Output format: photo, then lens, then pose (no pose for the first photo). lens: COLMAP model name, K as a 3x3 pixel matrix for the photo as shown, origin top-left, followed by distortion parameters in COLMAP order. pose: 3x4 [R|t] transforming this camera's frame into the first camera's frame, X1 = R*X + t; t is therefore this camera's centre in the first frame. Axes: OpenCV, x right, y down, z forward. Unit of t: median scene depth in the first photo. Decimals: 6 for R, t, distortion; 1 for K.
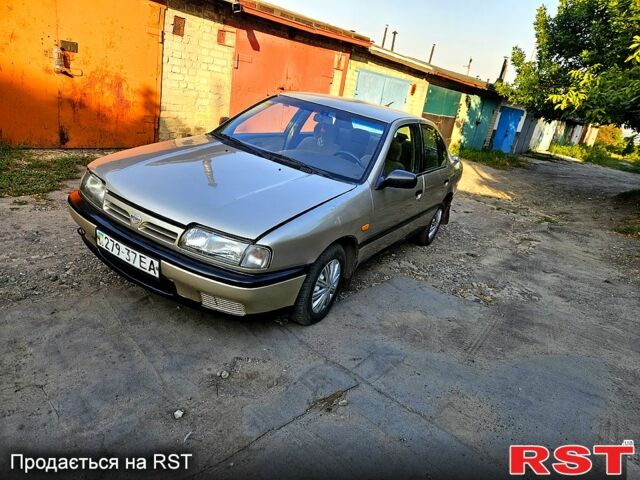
lens RADIAL K [[425.0, 0, 325.7], [0, 425.0, 228.5], [0, 0, 1]] dist [0.069632, -0.057705]
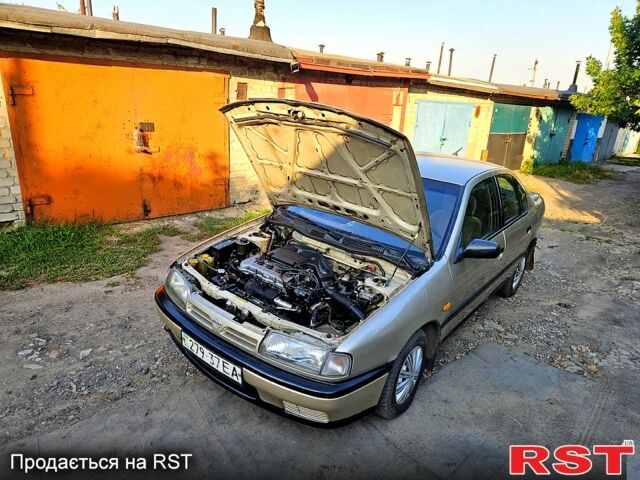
lens RADIAL K [[425.2, 0, 323.1], [0, 425.2, 237.9], [0, 0, 1]] dist [0.069489, -0.060251]
pose [[0.985500, -0.067489, -0.155679, -0.009582], [0.063127, 0.997466, -0.032797, -0.076664], [0.157498, 0.022494, 0.987263, 0.013867]]
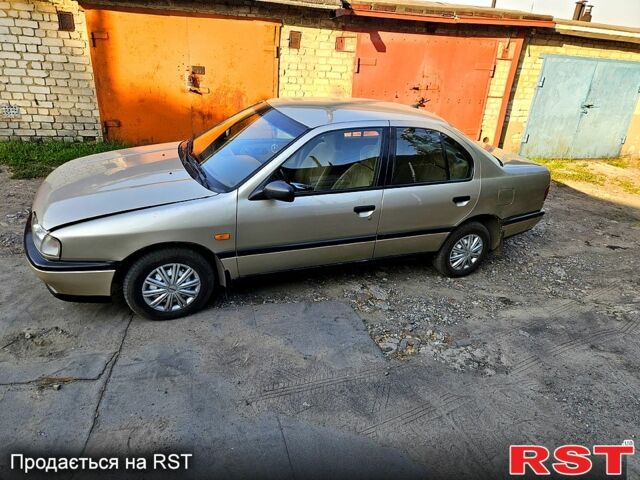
lens RADIAL K [[425.2, 0, 323.1], [0, 425.2, 237.9], [0, 0, 1]] dist [0.069489, -0.060251]
pose [[0.810222, 0.130355, -0.571443, 0.460955], [-0.121069, 0.991150, 0.054438, -0.045057], [0.573483, 0.025077, 0.818834, 0.183846]]
